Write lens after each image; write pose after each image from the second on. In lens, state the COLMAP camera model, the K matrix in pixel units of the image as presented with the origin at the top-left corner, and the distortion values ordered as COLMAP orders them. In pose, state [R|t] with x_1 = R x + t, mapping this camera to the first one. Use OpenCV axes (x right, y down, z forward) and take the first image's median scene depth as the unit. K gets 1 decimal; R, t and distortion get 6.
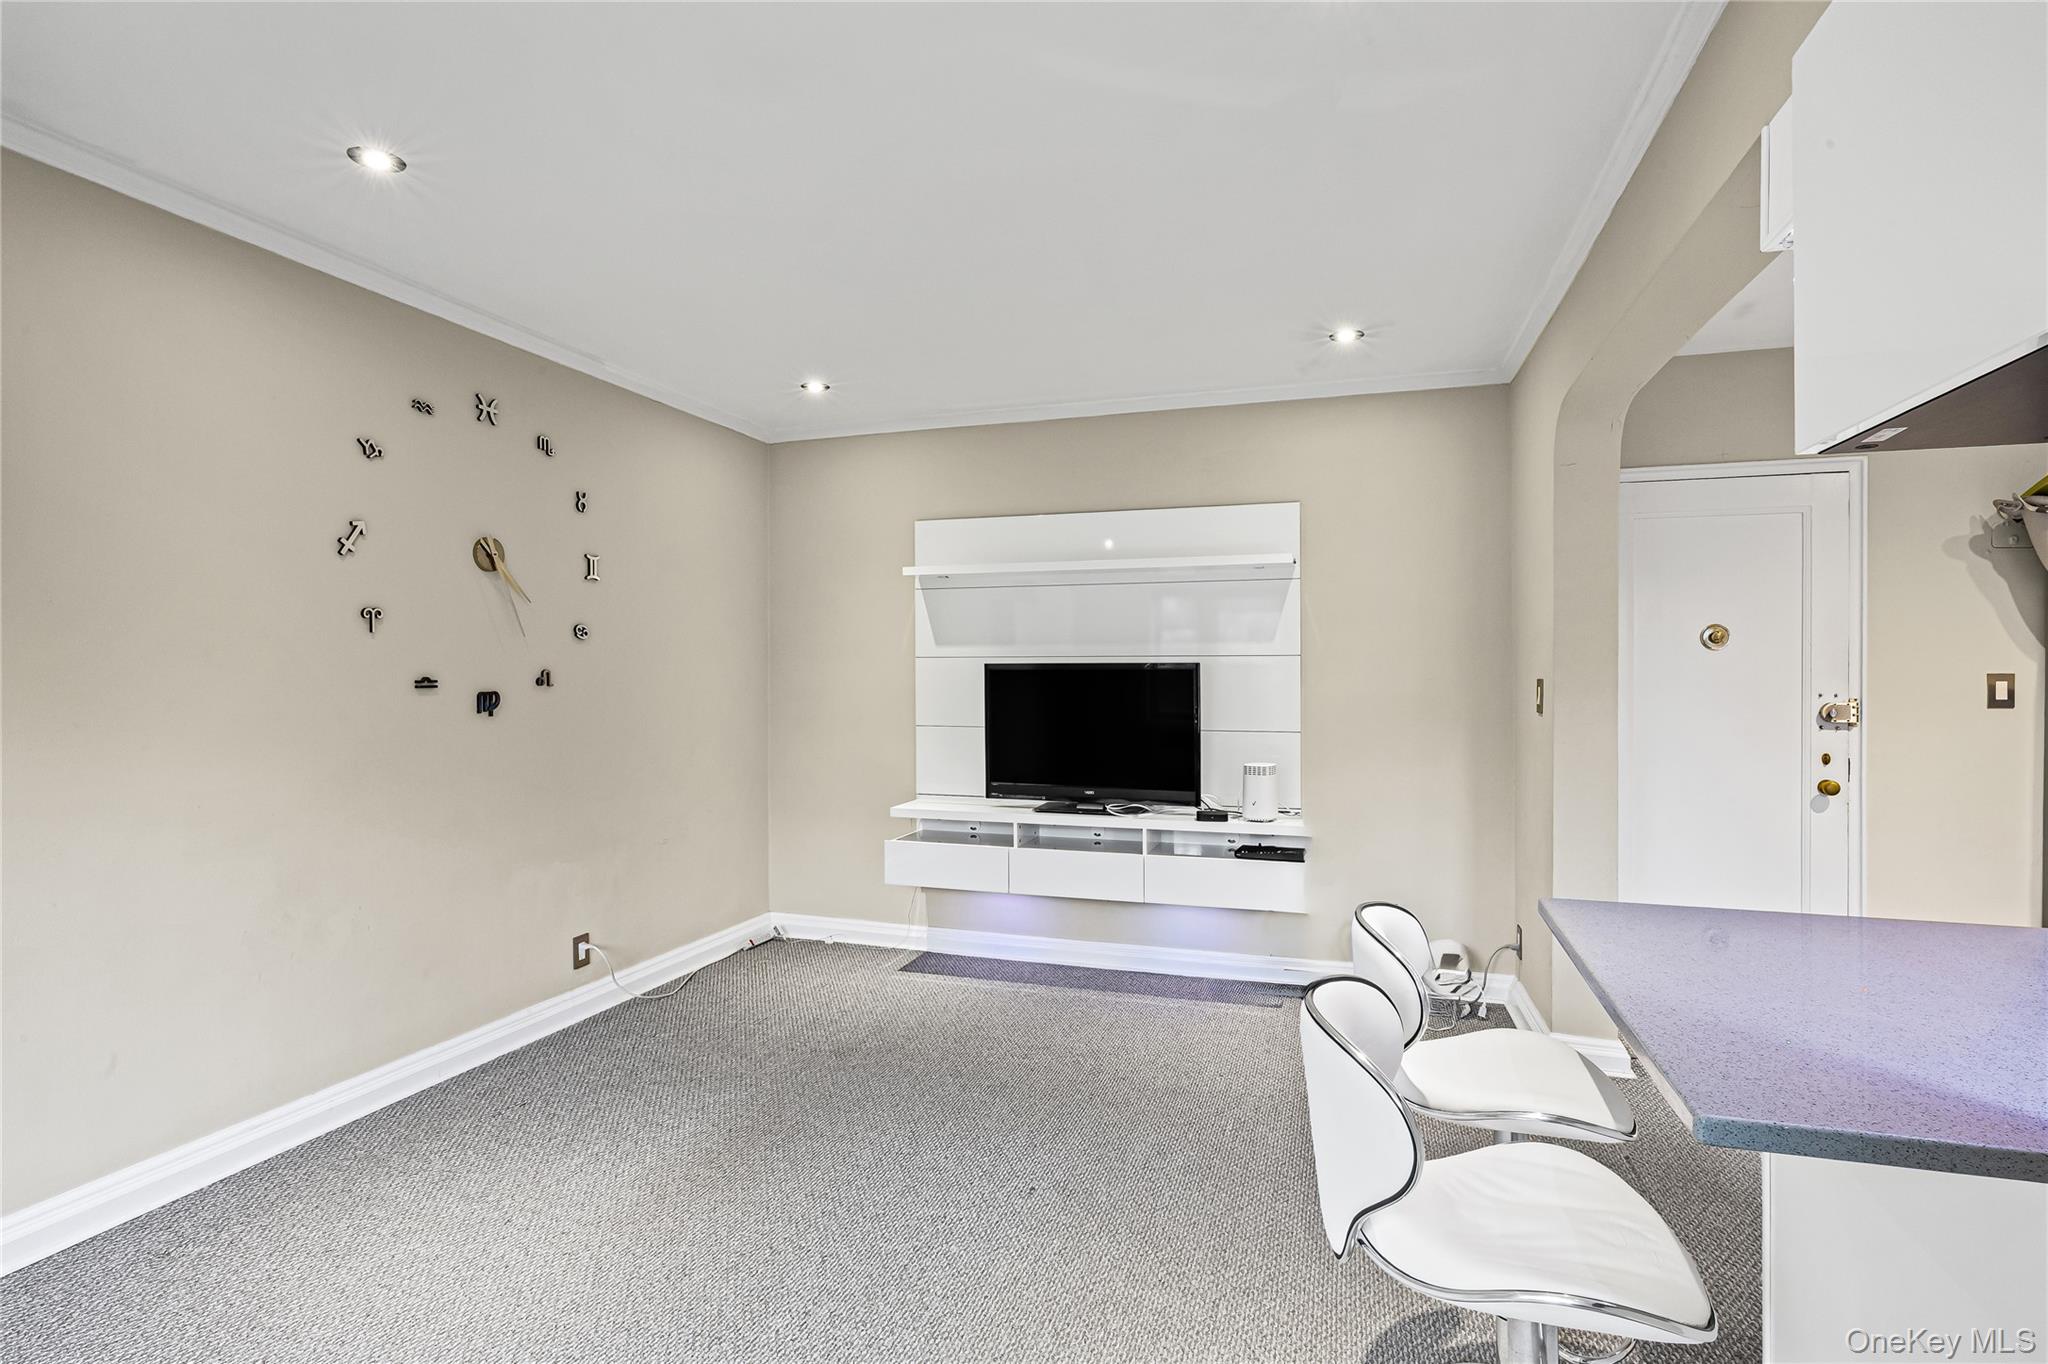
lens RADIAL K [[1024.4, 0, 1005.5], [0, 1024.4, 690.7], [0, 0, 1]] dist [-0.007147, -0.000254]
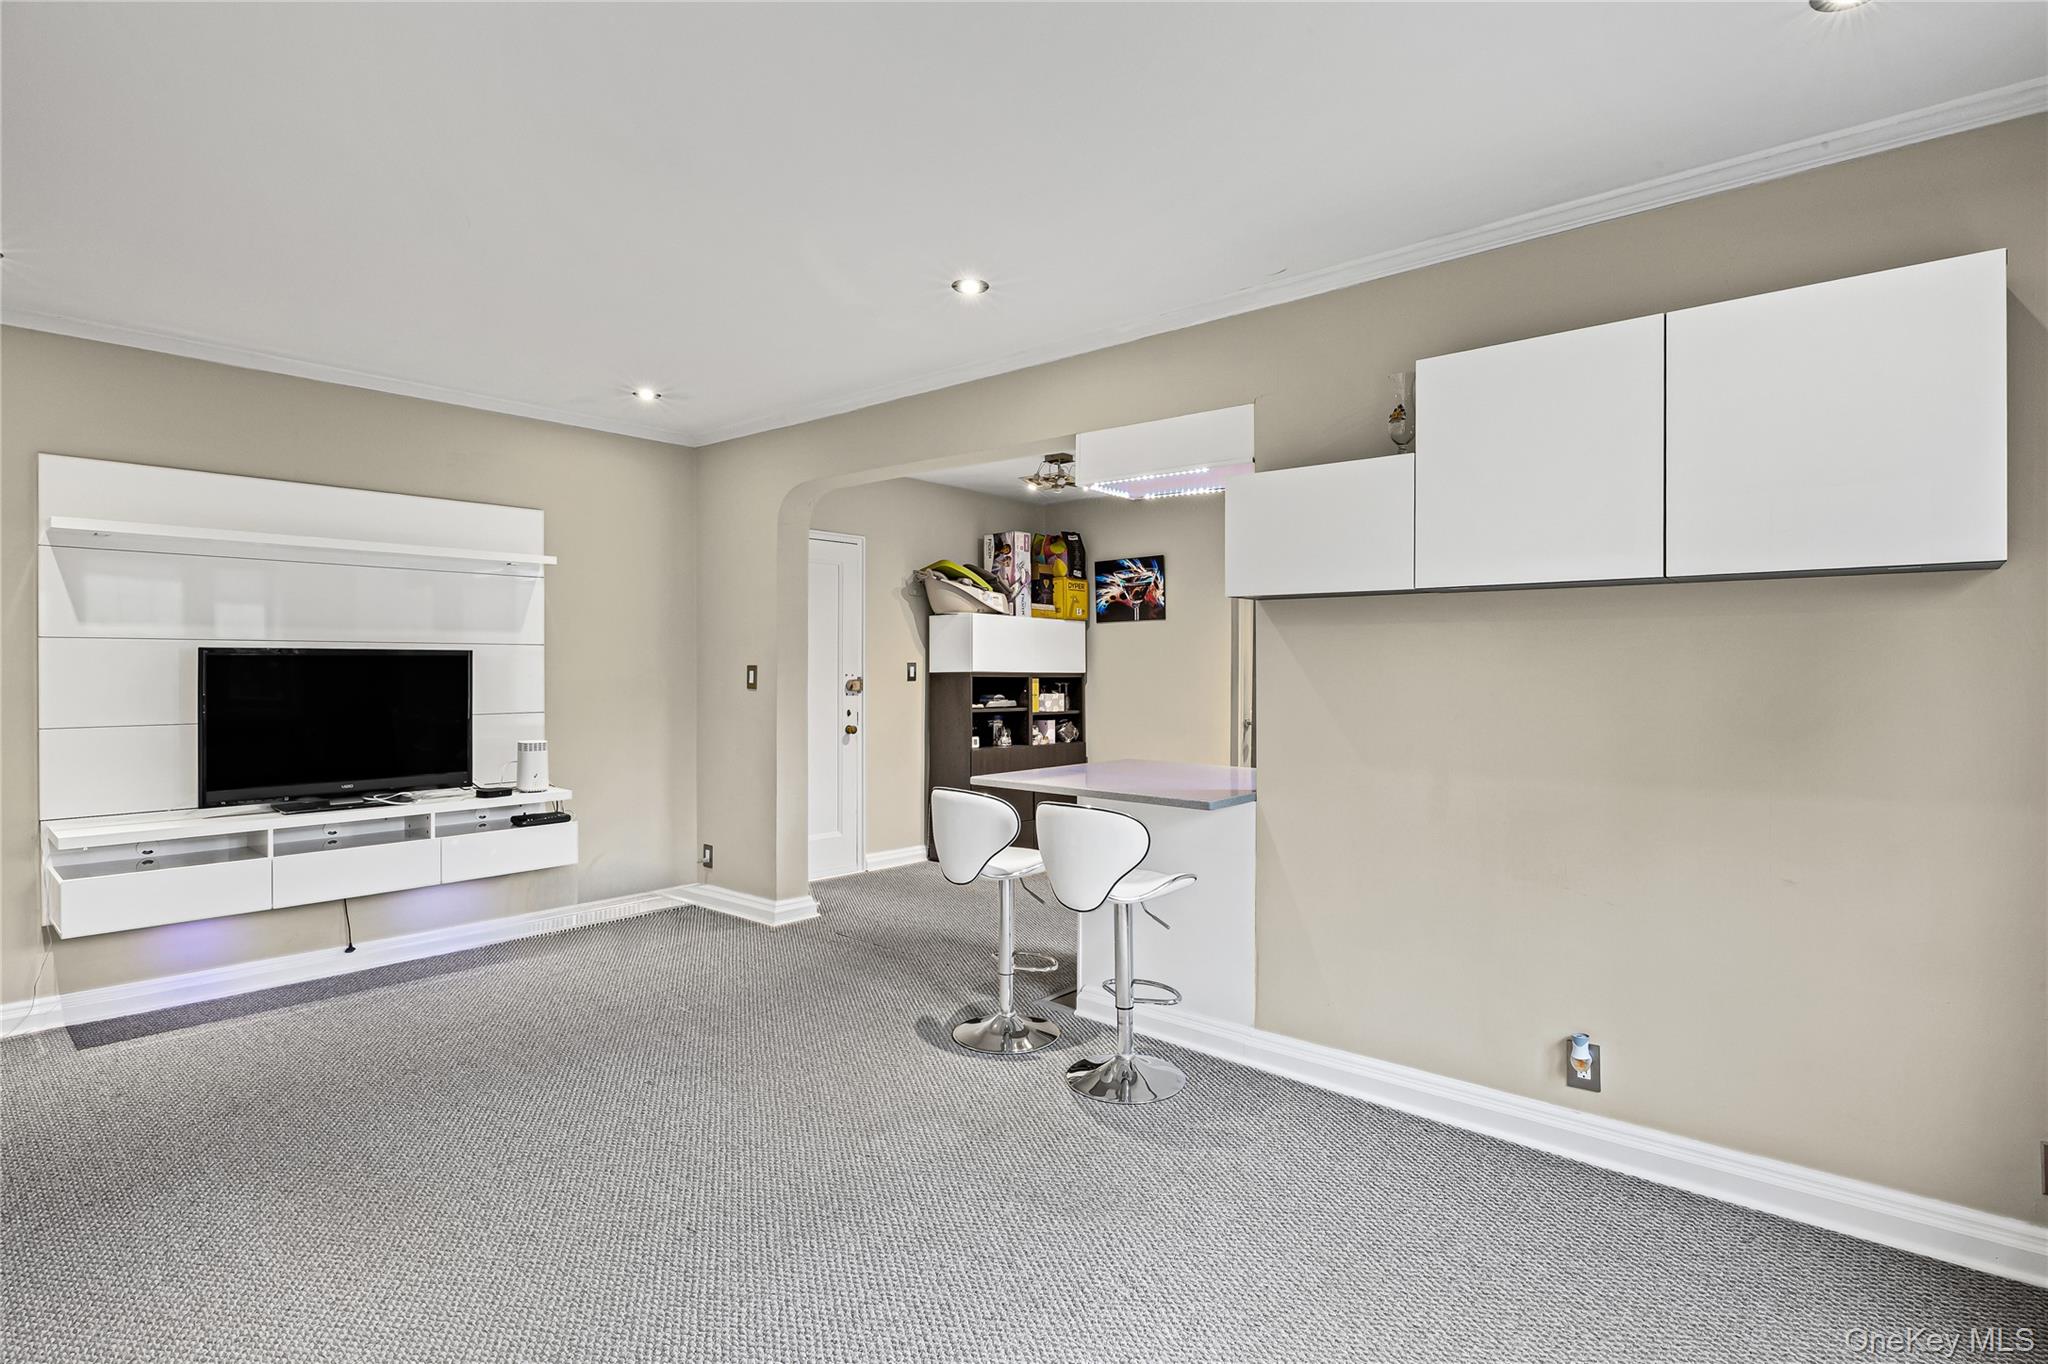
lens RADIAL K [[1024.4, 0, 1020.1], [0, 1024.4, 687.3], [0, 0, 1]] dist [-0.007147, -0.000254]
pose [[0.388433, -0.019832, 0.921264, -0.627000], [0.010733, 0.999798, 0.016997, -0.000944], [-0.921415, 0.003285, 0.388567, 0.075503]]
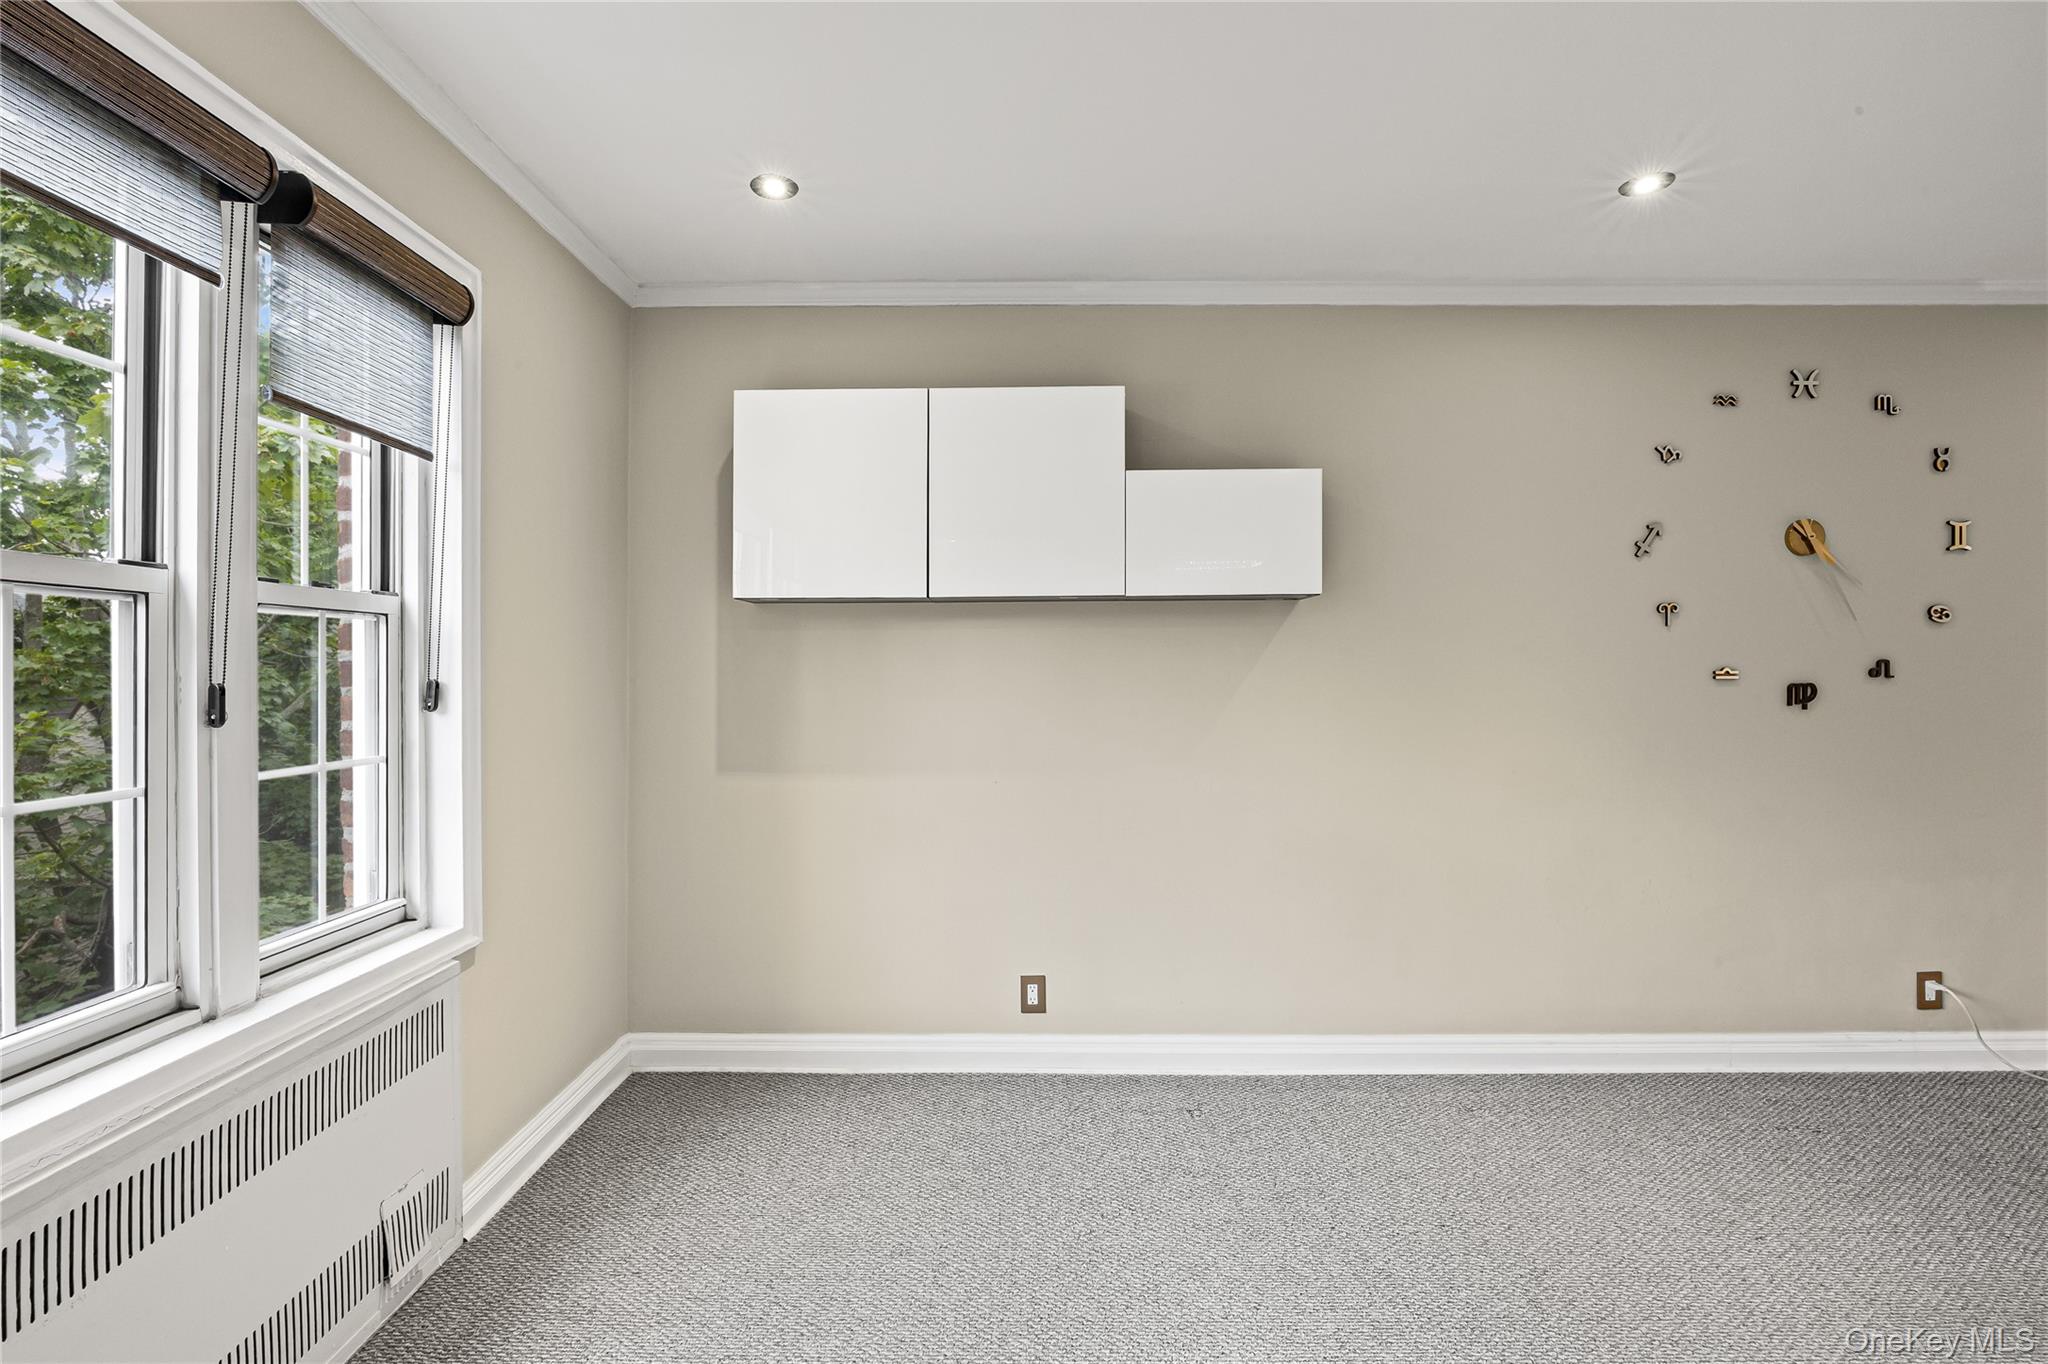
lens RADIAL K [[918.4, 0, 1019.0], [0, 918.4, 687.0], [0, 0, 1]] dist [-0.011788, 0.000097]
pose [[0.316112, 0.016878, -0.948572, 0.057260], [-0.010706, 0.999842, 0.014223, 0.000138], [0.948662, 0.005660, 0.316242, 0.045624]]
